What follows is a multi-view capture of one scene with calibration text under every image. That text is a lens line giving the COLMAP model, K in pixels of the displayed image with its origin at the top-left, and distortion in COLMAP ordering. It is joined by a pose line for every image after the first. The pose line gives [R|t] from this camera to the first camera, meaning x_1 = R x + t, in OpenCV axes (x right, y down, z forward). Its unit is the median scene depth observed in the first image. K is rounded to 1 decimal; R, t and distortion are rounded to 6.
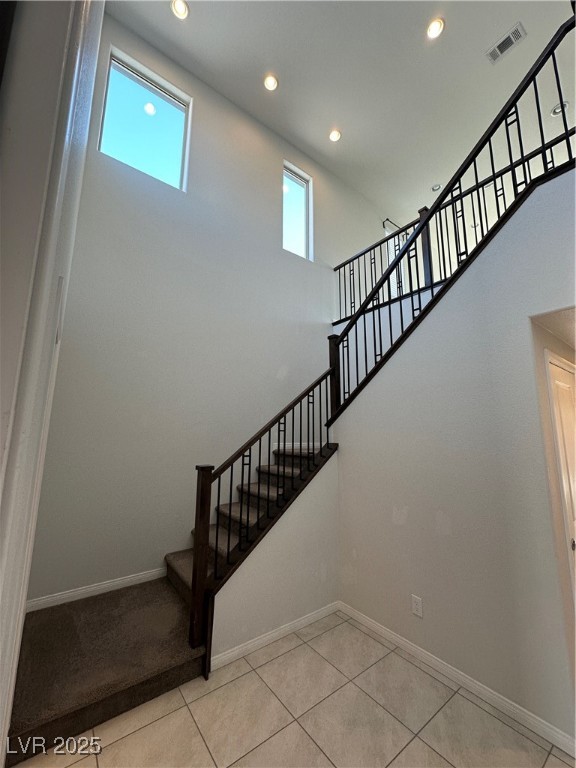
lens RADIAL K [[306.8, 0, 284.1], [0, 306.8, 381.5], [0, 0, 1]] dist [-0.002756, 0.001492]
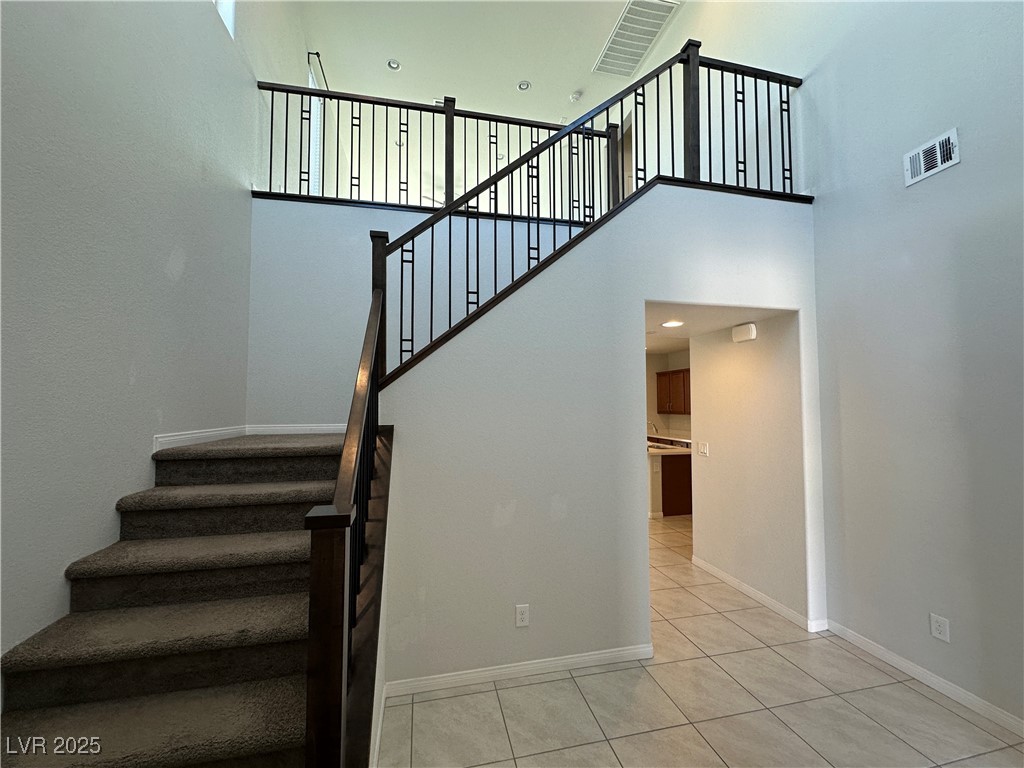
lens RADIAL K [[409.1, 0, 509.9], [0, 409.1, 390.9], [0, 0, 1]] dist [-0.002756, 0.001492]
pose [[0.412382, 0.029178, 0.910544, -0.538596], [-0.140965, 0.989493, 0.032135, 0.101411], [-0.900039, -0.141606, 0.412162, 0.613439]]
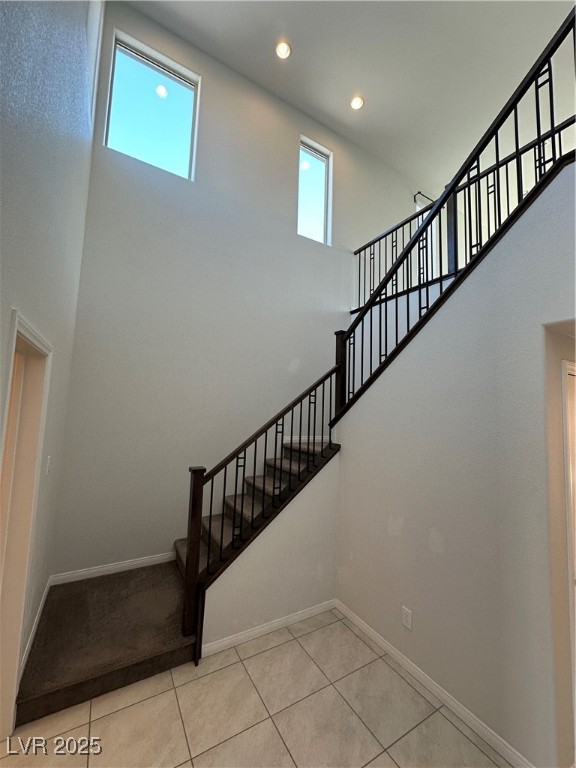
lens RADIAL K [[306.8, 0, 284.6], [0, 306.8, 380.7], [0, 0, 1]] dist [-0.002756, 0.001492]
pose [[0.993242, 0.013926, -0.115222, 0.136108], [-0.005653, 0.997401, 0.071823, -0.086292], [0.115923, -0.070686, 0.990740, 0.033063]]
